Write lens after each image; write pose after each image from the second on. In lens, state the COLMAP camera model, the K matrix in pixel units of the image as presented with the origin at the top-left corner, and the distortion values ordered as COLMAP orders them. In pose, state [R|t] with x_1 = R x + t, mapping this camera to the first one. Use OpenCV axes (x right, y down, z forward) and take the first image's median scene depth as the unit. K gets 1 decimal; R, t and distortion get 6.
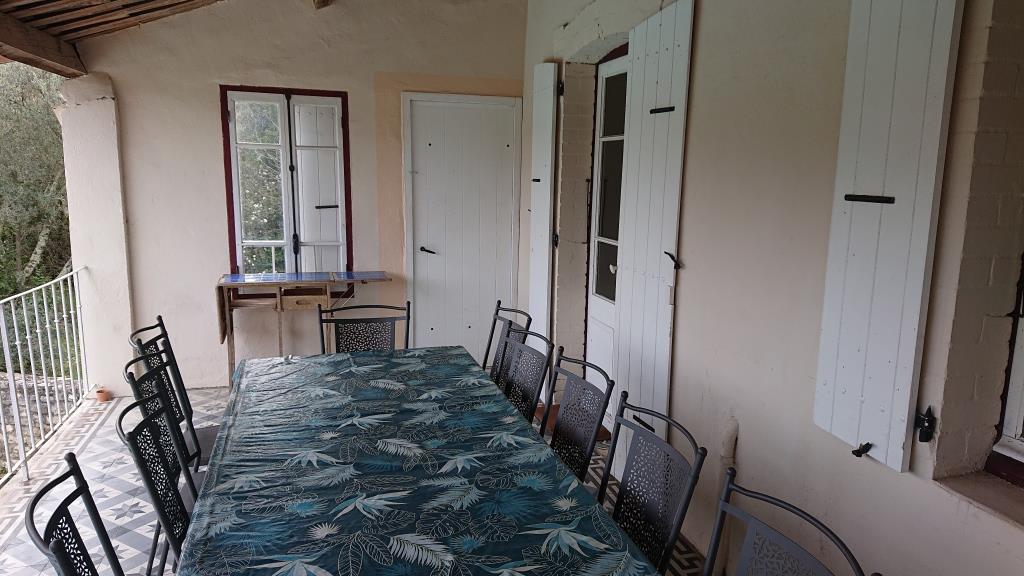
lens RADIAL K [[684.8, 0, 510.9], [0, 684.8, 285.4], [0, 0, 1]] dist [0.158918, -0.201731]
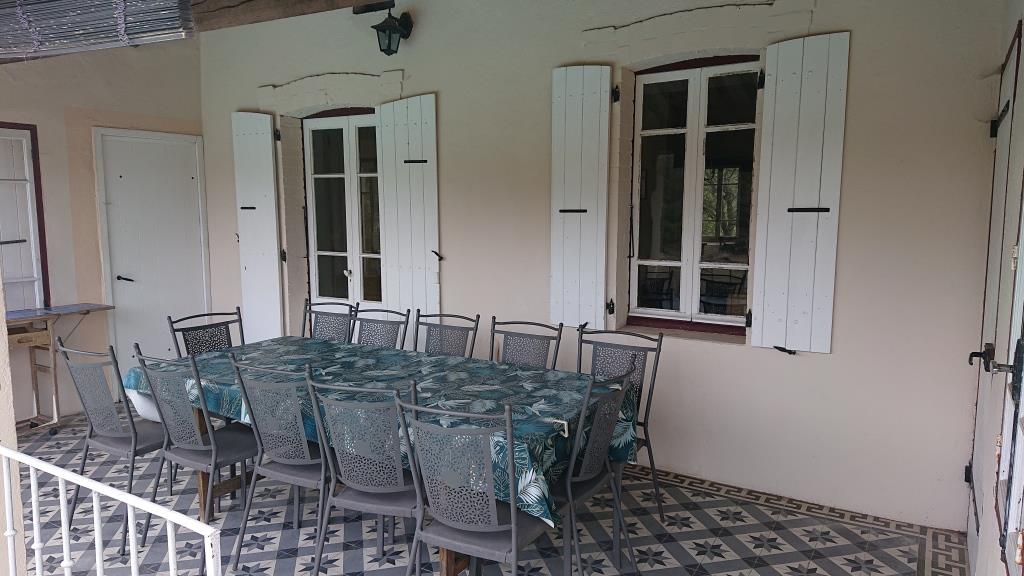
lens RADIAL K [[684.8, 0, 510.9], [0, 684.8, 285.4], [0, 0, 1]] dist [0.158918, -0.201731]
pose [[0.737592, -0.096380, 0.668333, -0.487687], [0.125809, 0.992046, 0.004216, 0.032544], [-0.663423, 0.080972, 0.743850, -0.196448]]
